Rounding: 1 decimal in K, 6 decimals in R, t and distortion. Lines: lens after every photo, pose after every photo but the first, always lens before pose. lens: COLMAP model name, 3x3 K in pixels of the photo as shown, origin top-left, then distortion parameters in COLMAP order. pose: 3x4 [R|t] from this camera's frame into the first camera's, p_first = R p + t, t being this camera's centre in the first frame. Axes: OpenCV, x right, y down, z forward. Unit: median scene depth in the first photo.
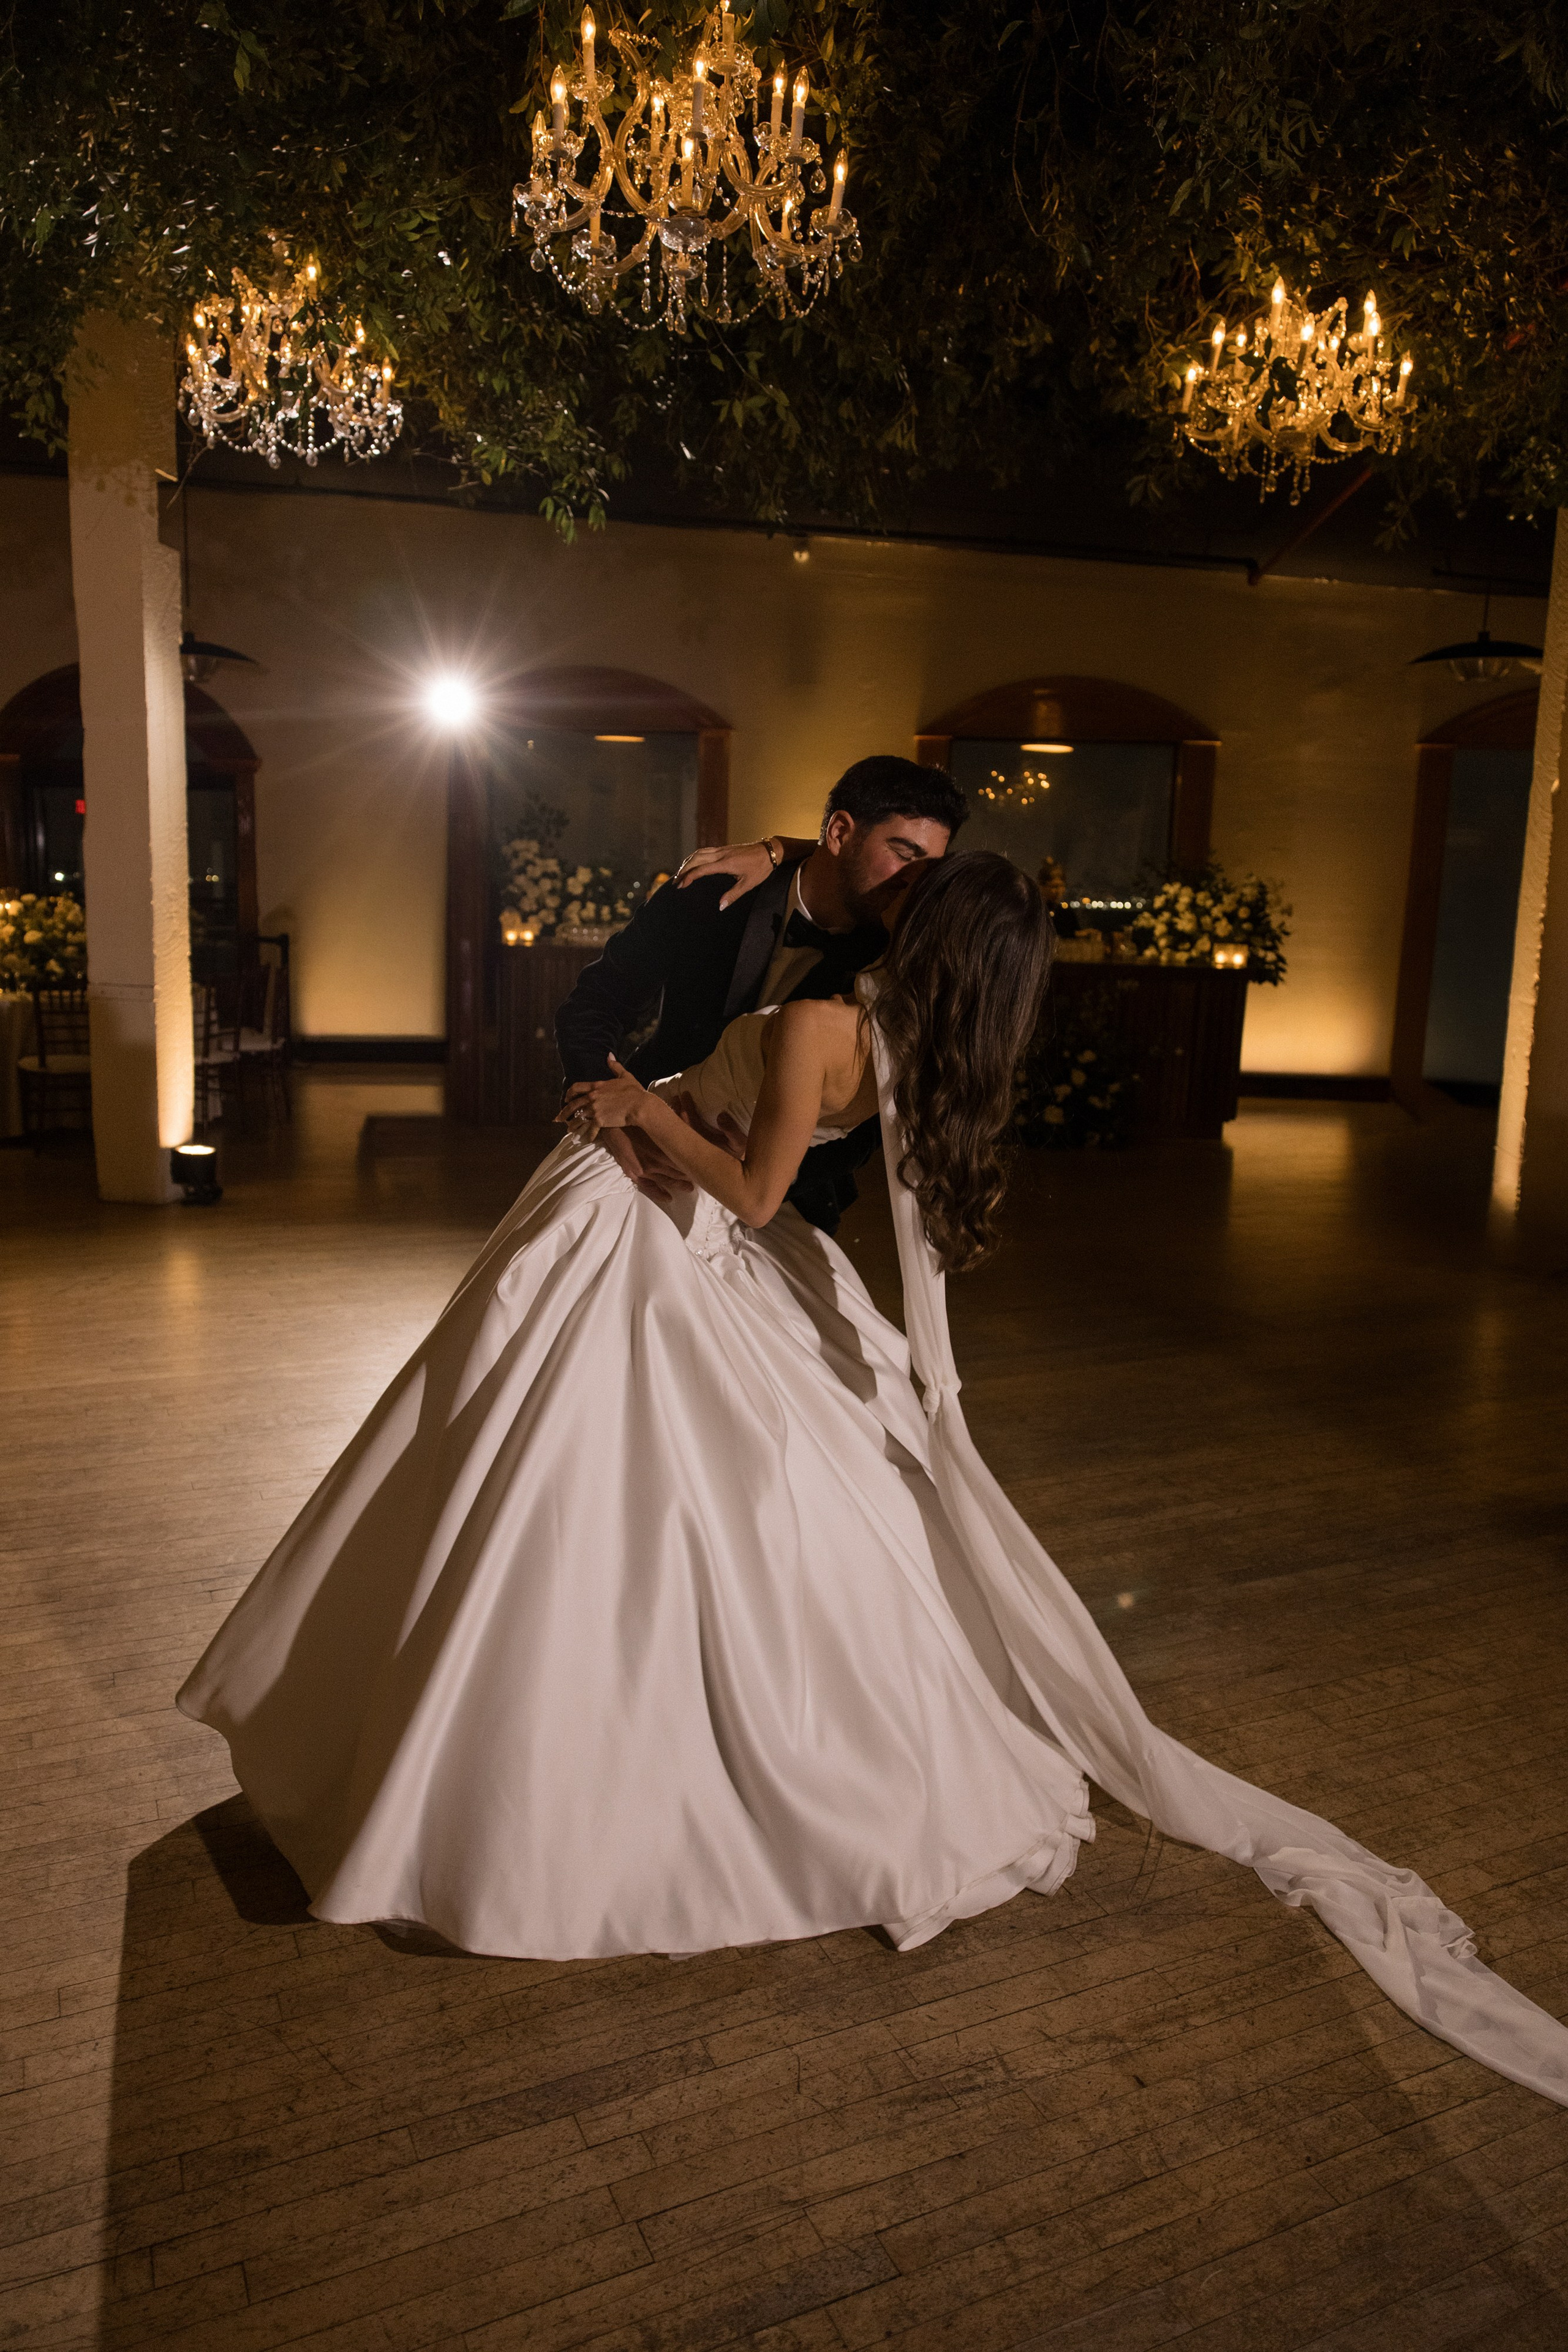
lens RADIAL K [[1610.9, 0, 788.4], [0, 1610.9, 1168.4], [0, 0, 1]] dist [0.008707, -0.003200]
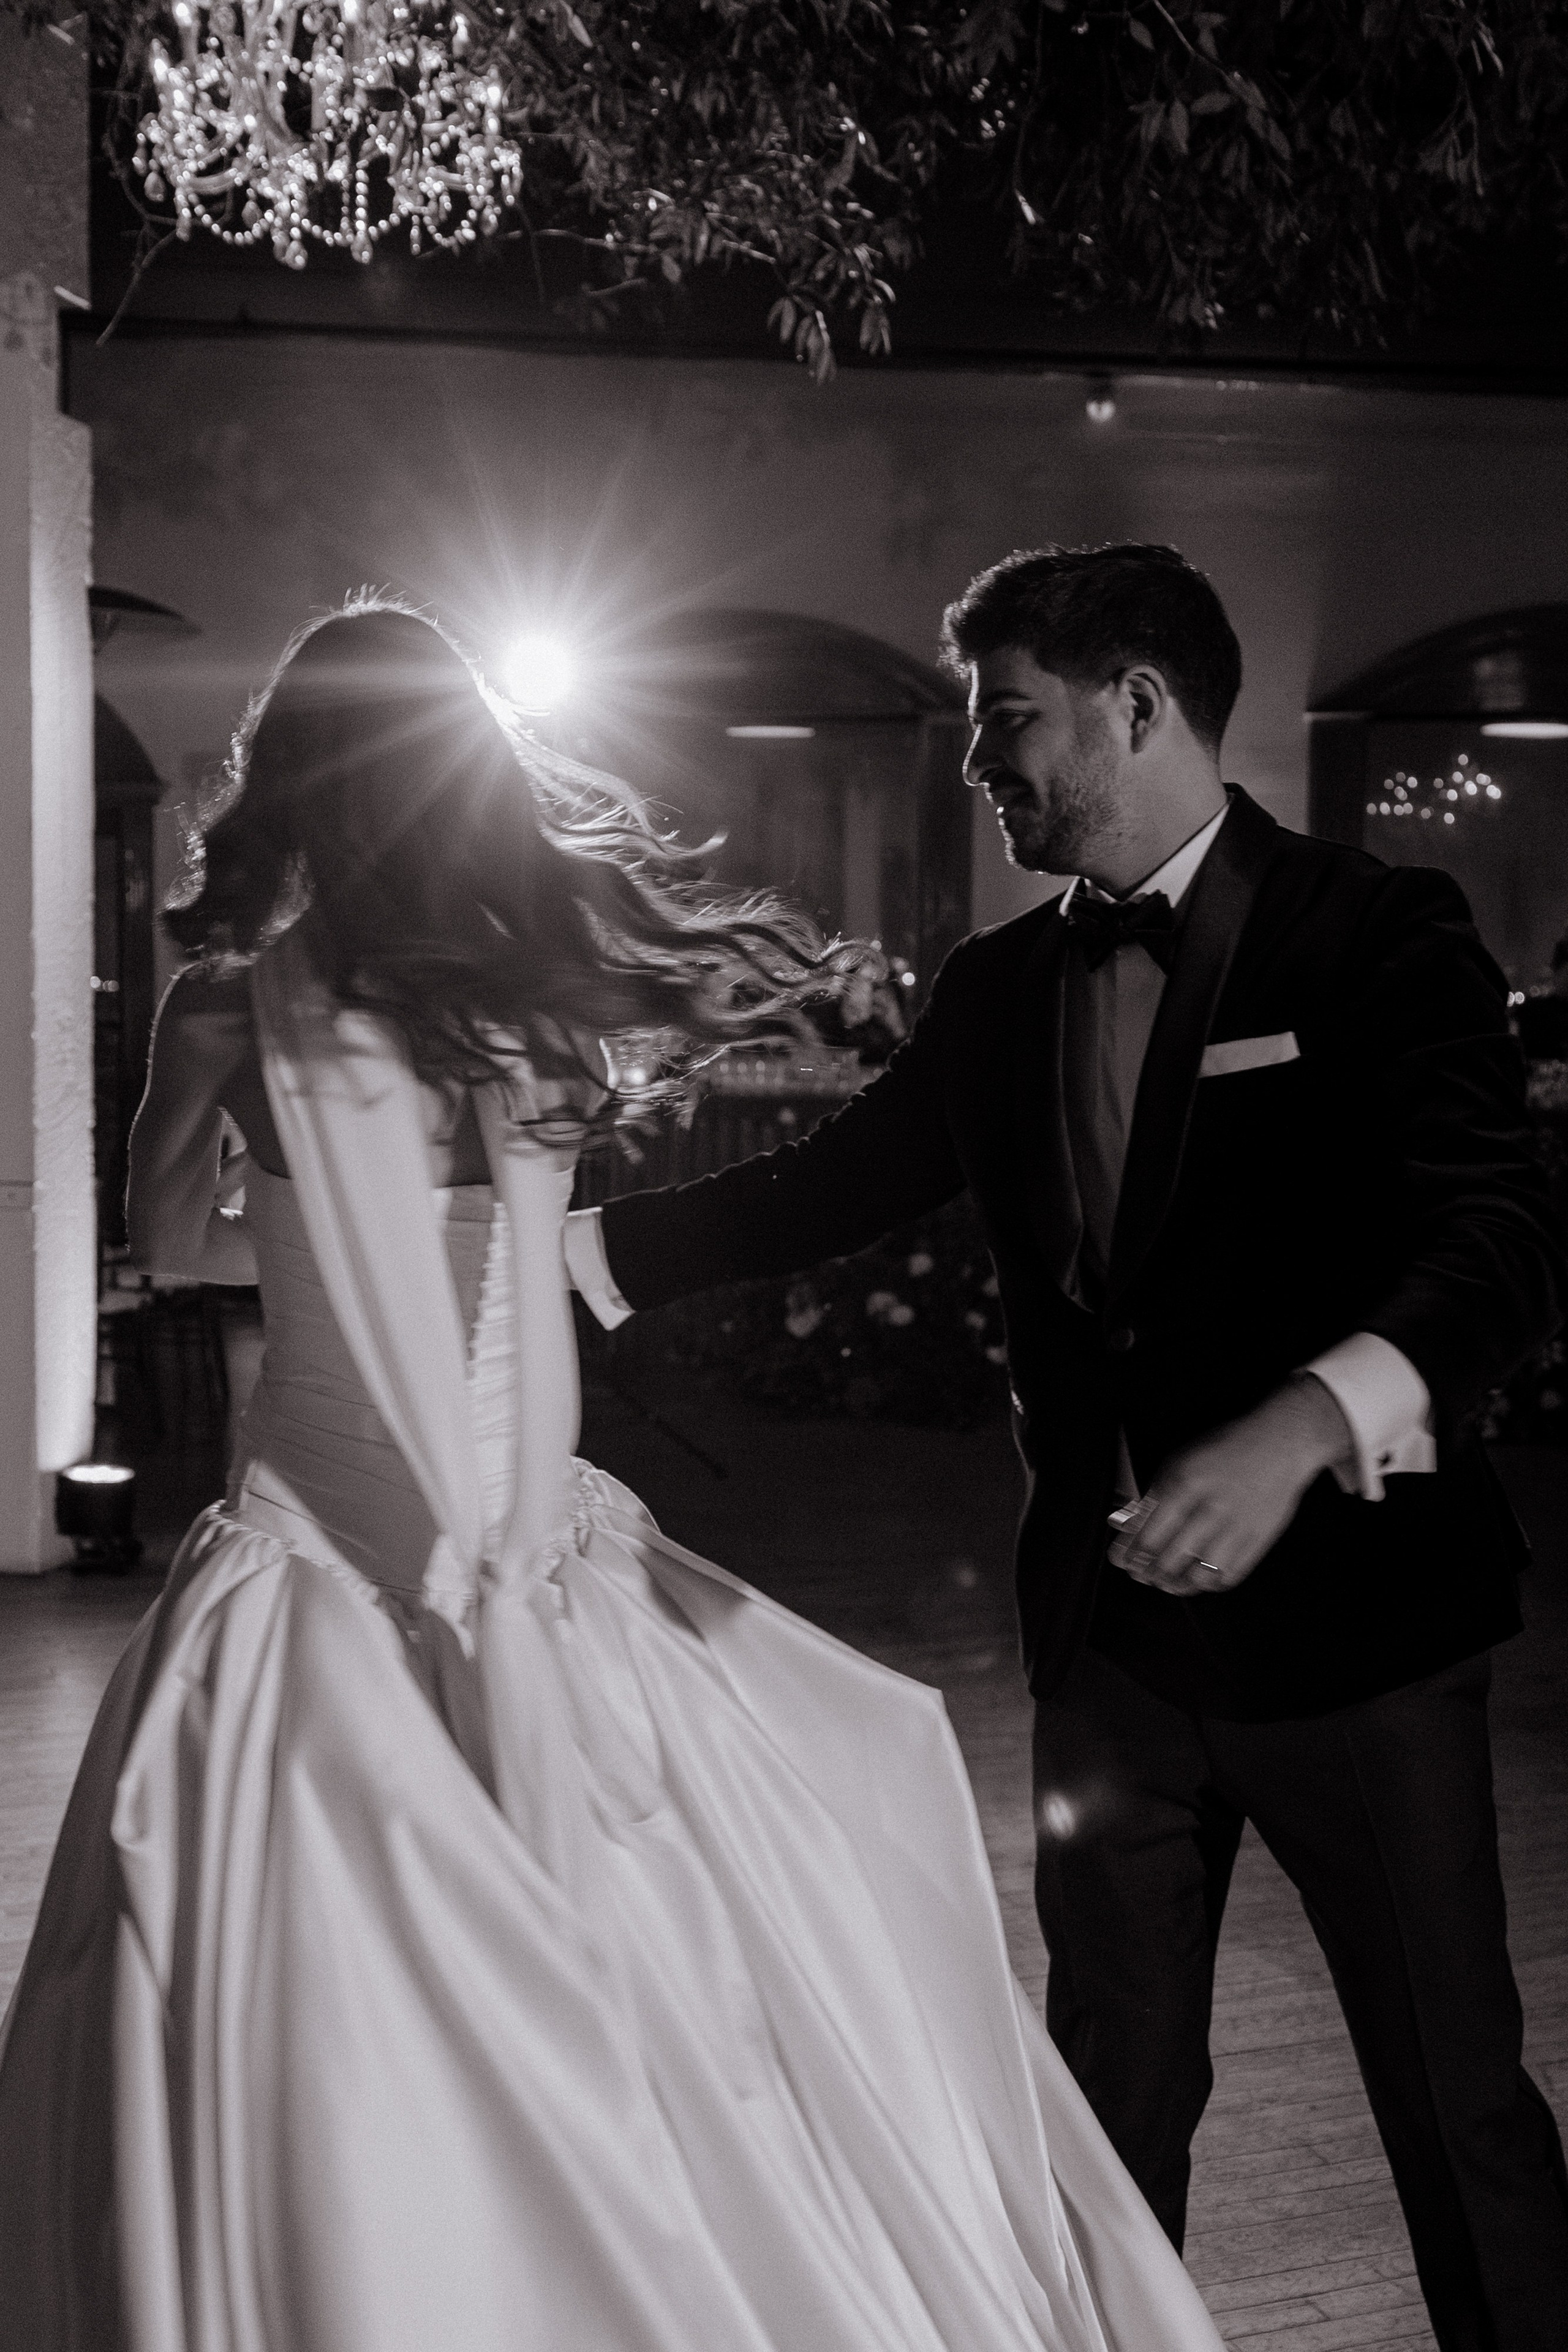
lens RADIAL K [[2768.9, 0, 768.1], [0, 2768.9, 1242.5], [0, 0, 1]] dist [0.006805, 0.000000]
pose [[0.997193, -0.011376, -0.073999, -0.086011], [0.005579, 0.996932, -0.078077, -0.020076], [0.074660, 0.077445, 0.994197, 0.081131]]
